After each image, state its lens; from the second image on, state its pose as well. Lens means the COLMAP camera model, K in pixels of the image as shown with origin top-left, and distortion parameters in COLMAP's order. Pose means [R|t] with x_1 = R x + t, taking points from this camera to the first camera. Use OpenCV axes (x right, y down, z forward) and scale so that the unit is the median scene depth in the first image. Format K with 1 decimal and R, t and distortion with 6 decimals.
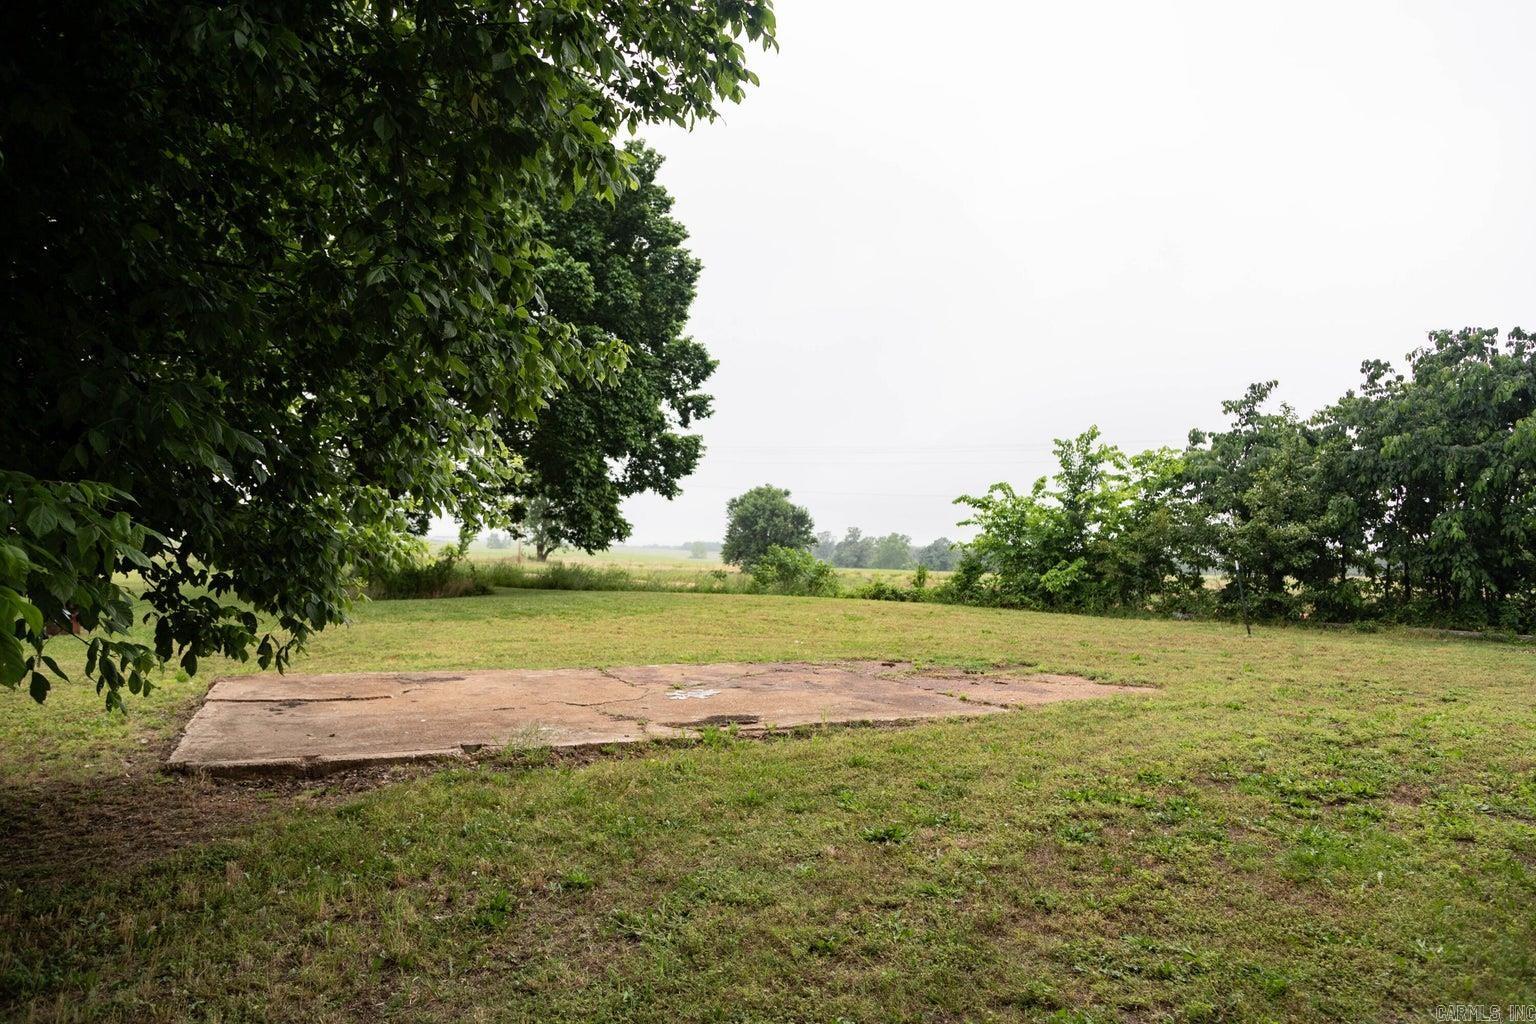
lens RADIAL K [[979.3, 0, 768.0], [0, 979.3, 512.0], [0, 0, 1]] dist [-0.035321, -0.000592]
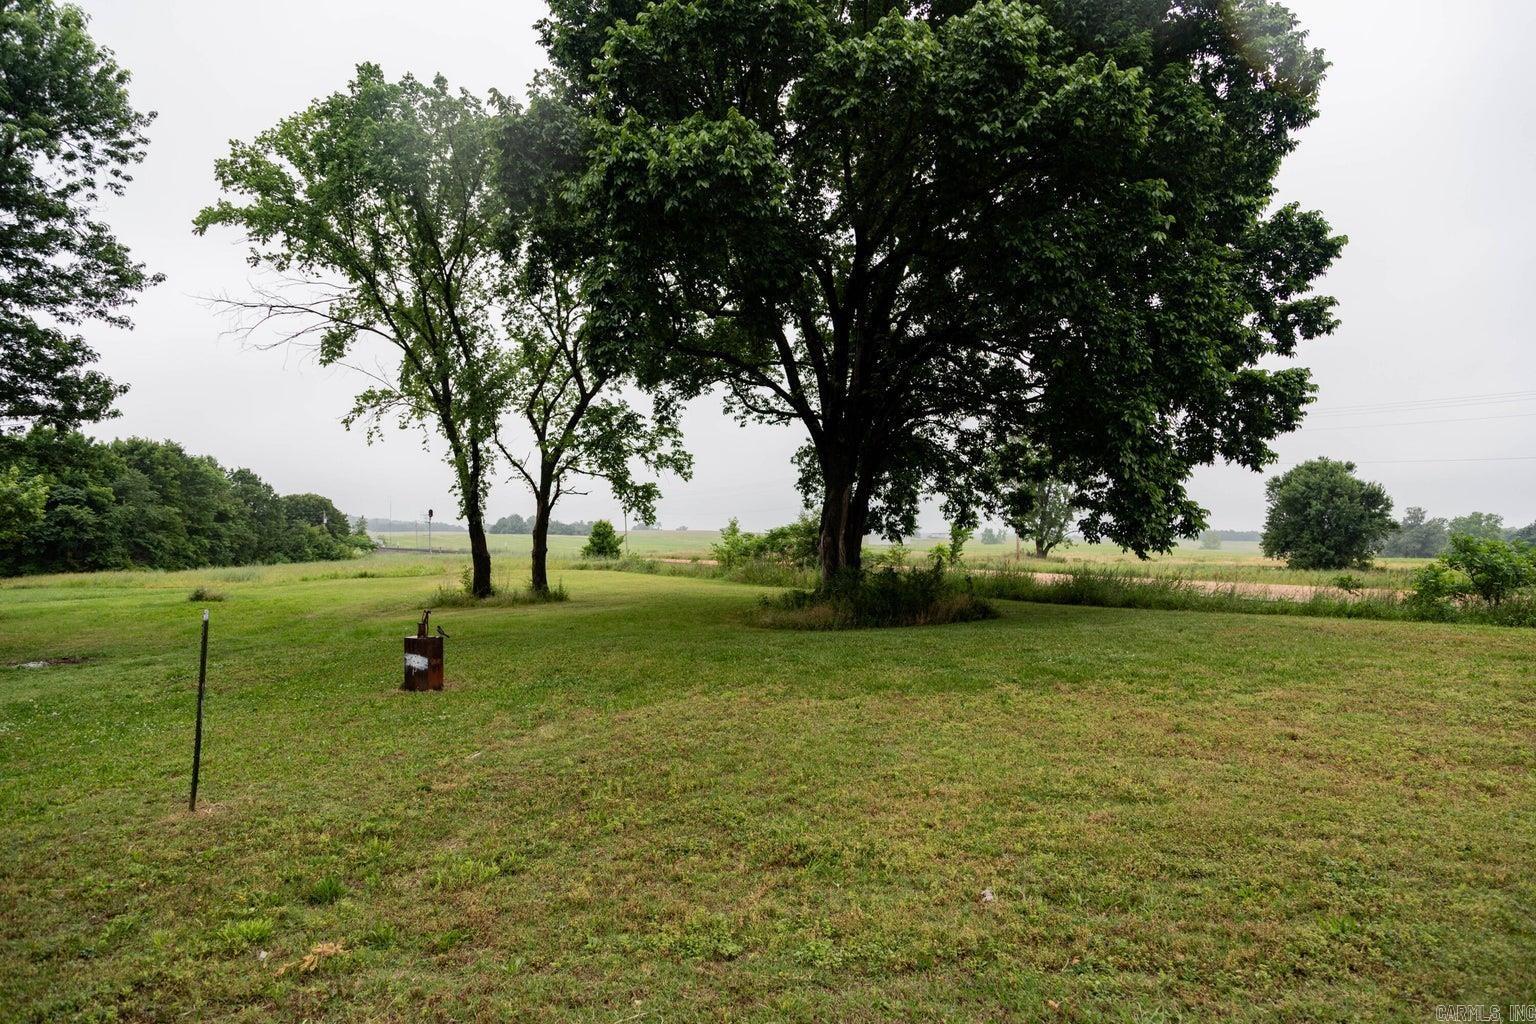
lens RADIAL K [[979.3, 0, 768.0], [0, 979.3, 512.0], [0, 0, 1]] dist [-0.035321, -0.000592]
pose [[0.879748, -0.039204, -0.473820, -0.081612], [0.042027, 0.999106, -0.004634, 0.004193], [0.473578, -0.015837, 0.880609, 0.270633]]
